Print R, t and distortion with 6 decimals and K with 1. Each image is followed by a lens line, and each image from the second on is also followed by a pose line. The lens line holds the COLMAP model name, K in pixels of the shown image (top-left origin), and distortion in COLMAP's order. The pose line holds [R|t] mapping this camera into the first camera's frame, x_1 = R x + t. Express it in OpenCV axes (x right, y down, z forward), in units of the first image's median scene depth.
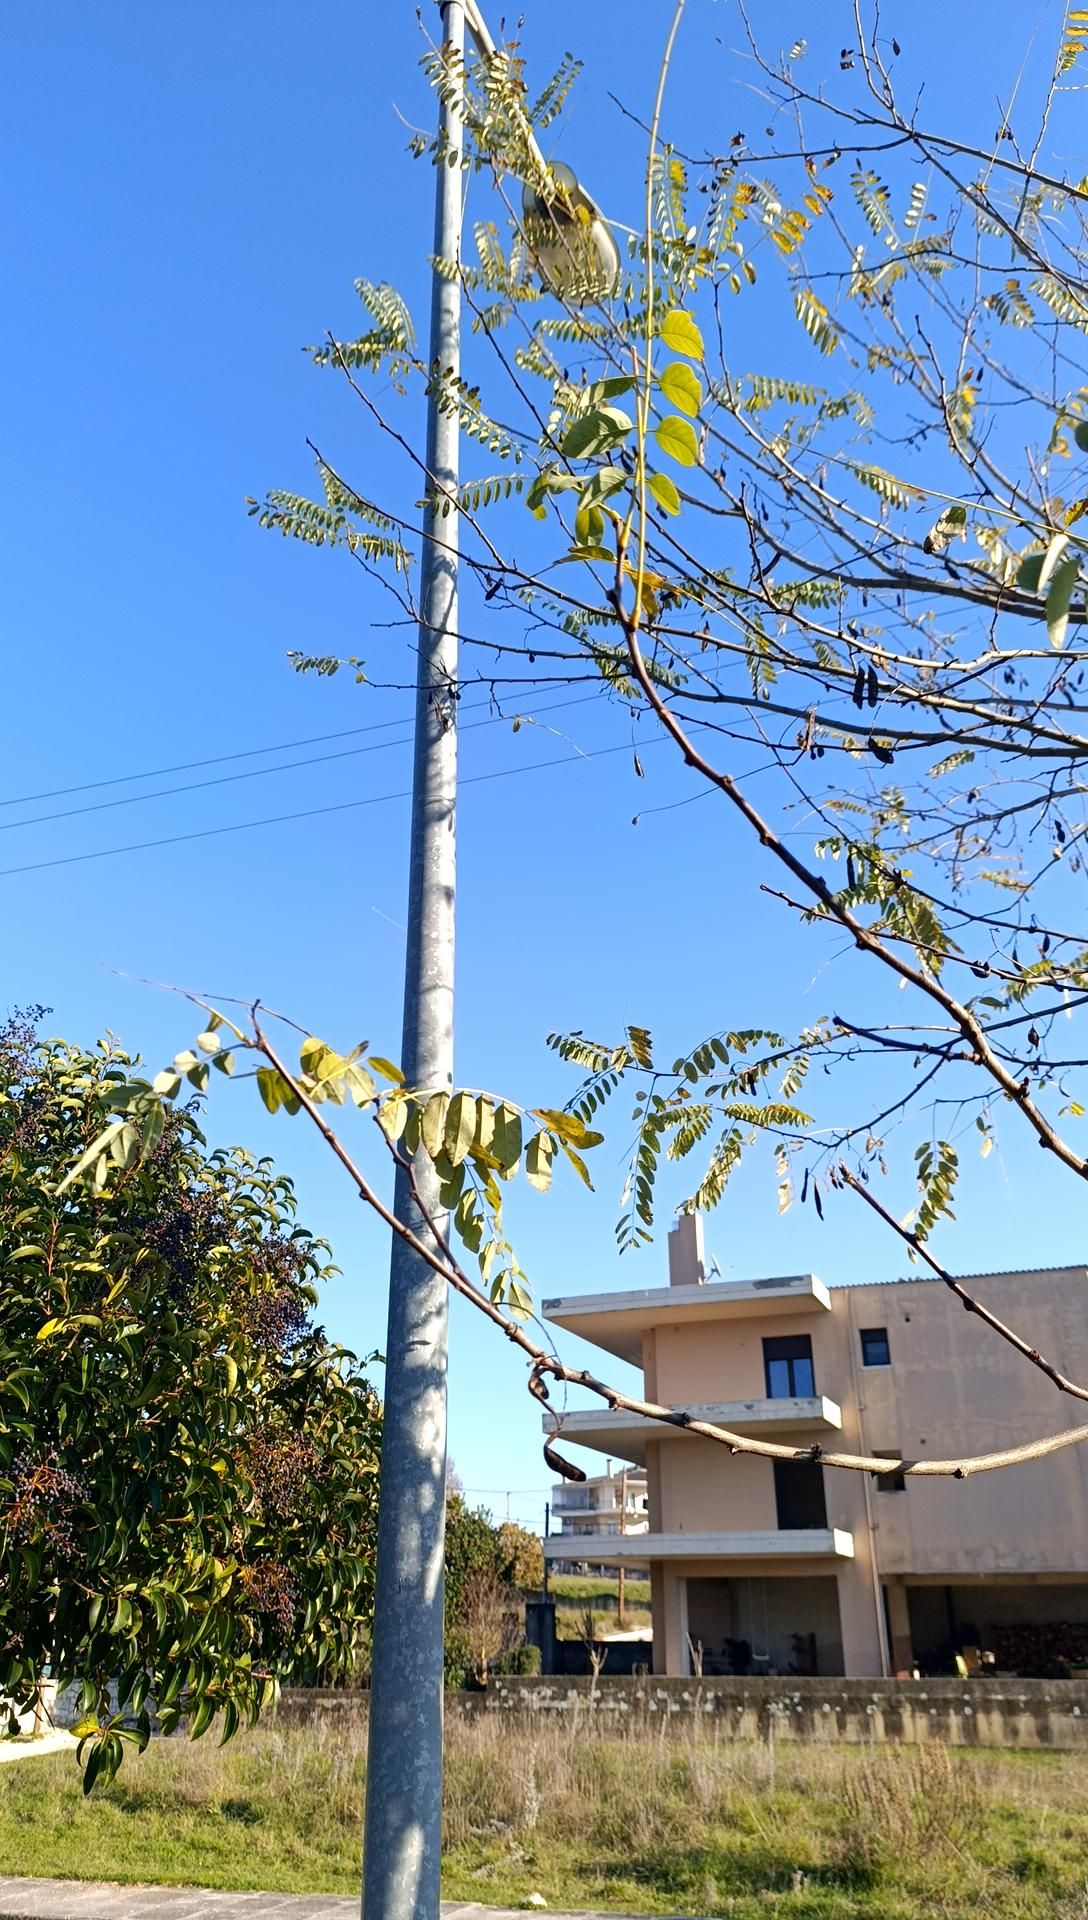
lens RADIAL K [[1245.4, 0, 544.0], [0, 1245.4, 960.0], [0, 0, 1]] dist [-0.061677, 0.046683]
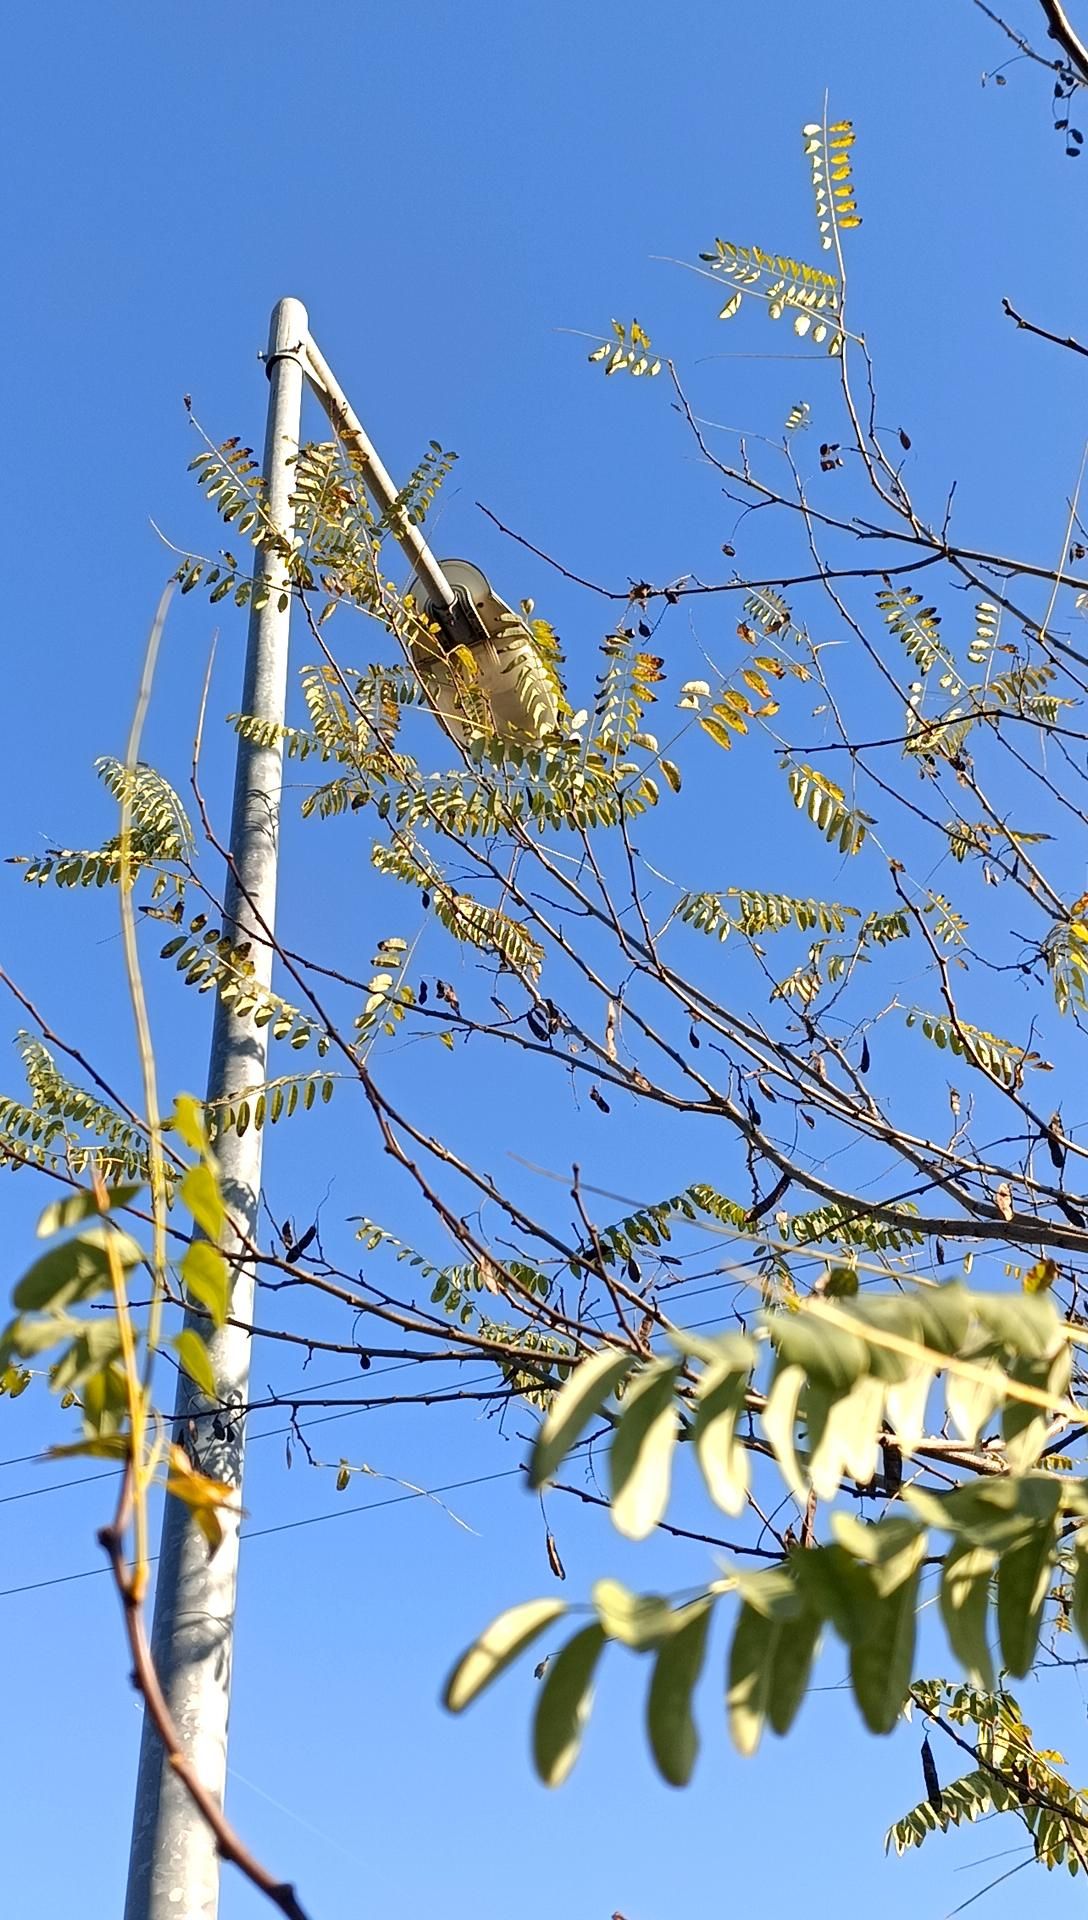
lens RADIAL K [[2171.1, 0, 544.0], [0, 2171.1, 960.0], [0, 0, 1]] dist [0.279509, -0.542236]
pose [[0.999551, -0.015991, -0.025336, 0.102009], [0.006321, 0.939173, -0.343386, -0.067813], [0.029286, 0.343072, 0.938853, -0.018457]]
